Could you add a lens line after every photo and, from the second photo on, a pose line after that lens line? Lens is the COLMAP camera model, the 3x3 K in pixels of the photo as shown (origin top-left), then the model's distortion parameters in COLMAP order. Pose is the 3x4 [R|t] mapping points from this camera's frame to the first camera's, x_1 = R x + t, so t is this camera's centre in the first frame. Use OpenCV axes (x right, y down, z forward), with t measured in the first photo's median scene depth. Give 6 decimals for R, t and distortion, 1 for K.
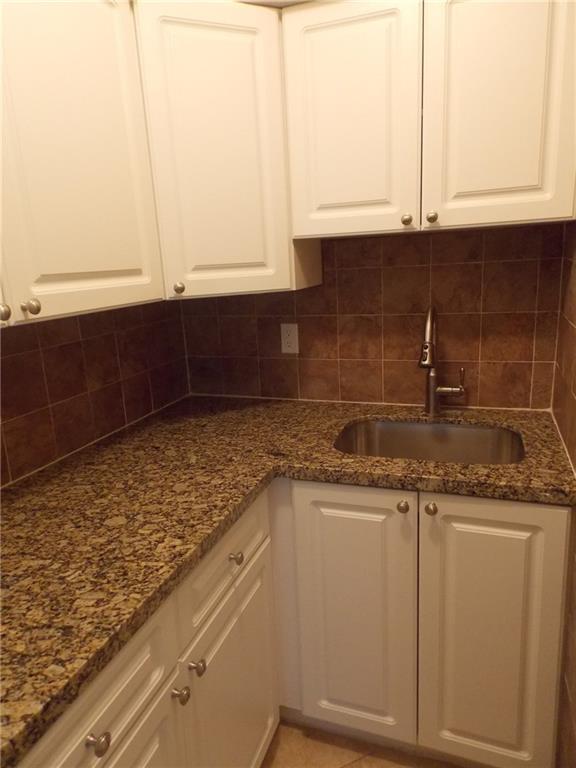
lens RADIAL K [[533.7, 0, 288.0], [0, 533.7, 384.0], [0, 0, 1]] dist [0.019706, 0.001630]
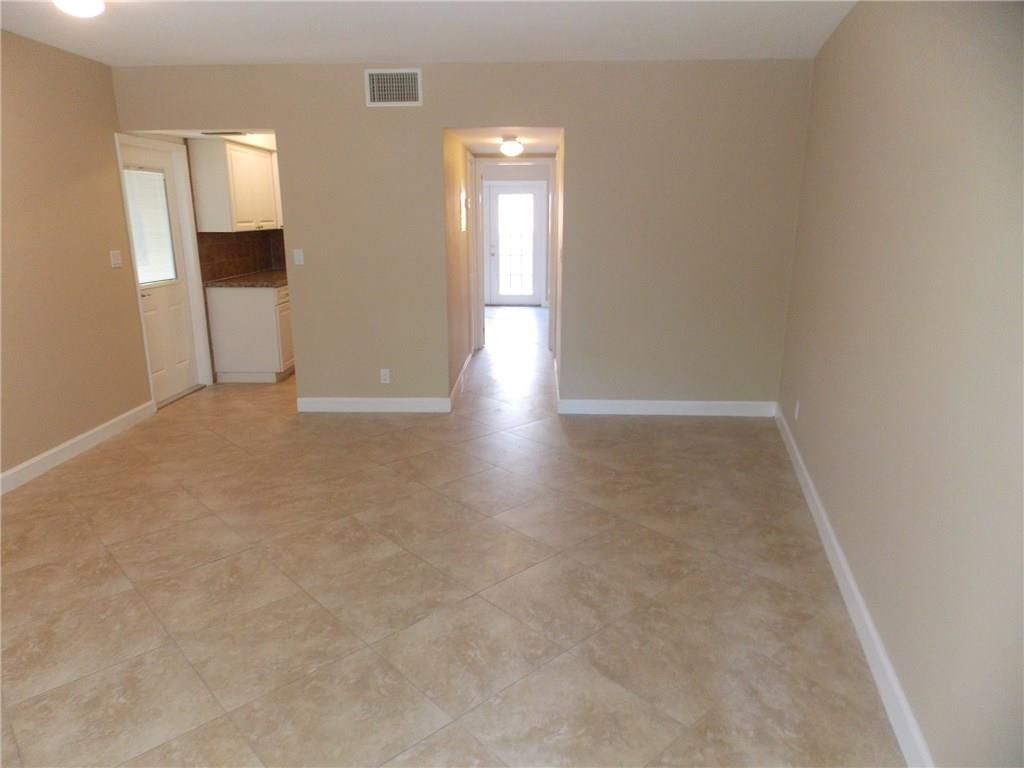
lens RADIAL K [[666.1, 0, 512.0], [0, 666.1, 384.0], [0, 0, 1]] dist [-0.004984, -0.003814]
pose [[0.951503, -0.026861, 0.306465, -0.138844], [0.025053, 0.999638, 0.009832, 0.885239], [-0.306618, -0.001677, 0.951831, -3.769145]]
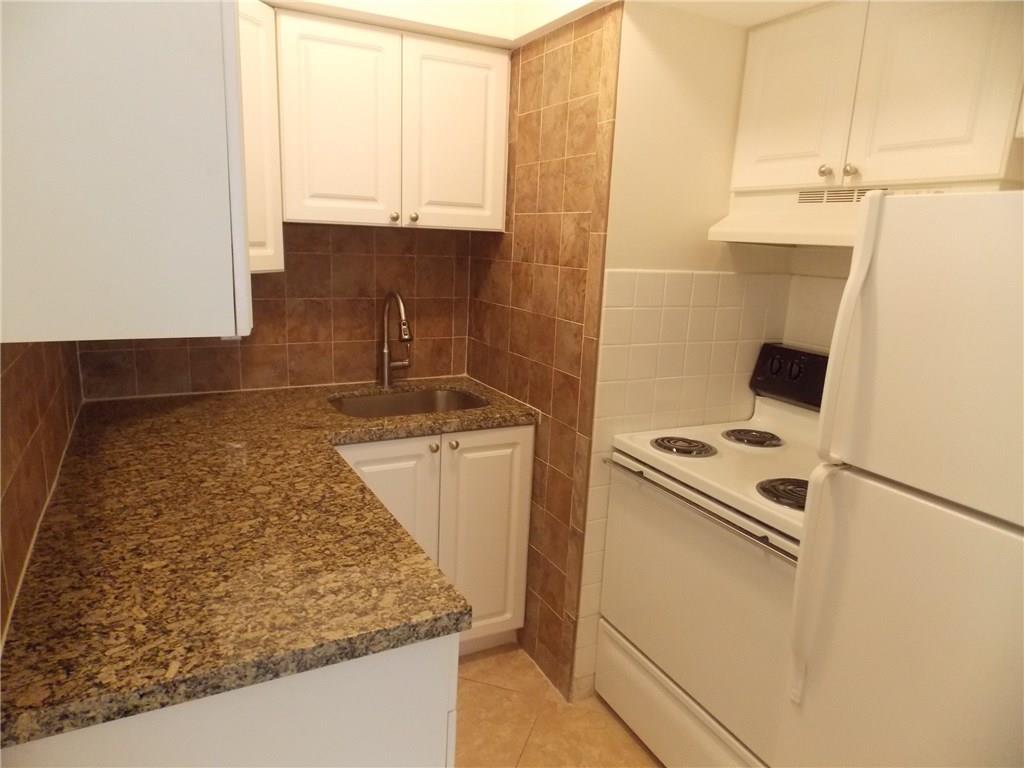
lens RADIAL K [[666.1, 0, 512.0], [0, 666.1, 384.0], [0, 0, 1]] dist [-0.004984, -0.003814]
pose [[0.676574, -0.084044, 0.731563, -0.714810], [0.102465, 0.994546, 0.019492, 0.062644], [-0.729211, 0.061772, 0.681495, -0.184674]]
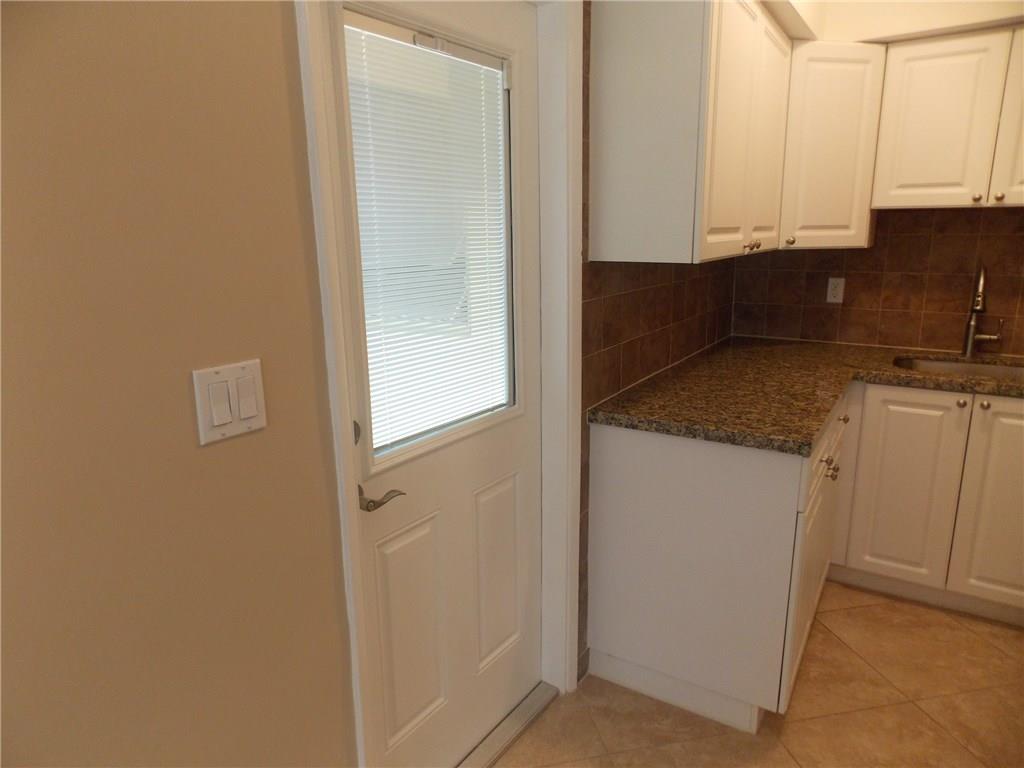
lens RADIAL K [[666.1, 0, 512.0], [0, 666.1, 384.0], [0, 0, 1]] dist [-0.004984, -0.003814]
pose [[0.973311, 0.089479, -0.211329, -0.512781], [-0.089036, 0.995960, 0.011633, 0.238357], [0.211516, 0.007493, 0.977346, -0.855697]]
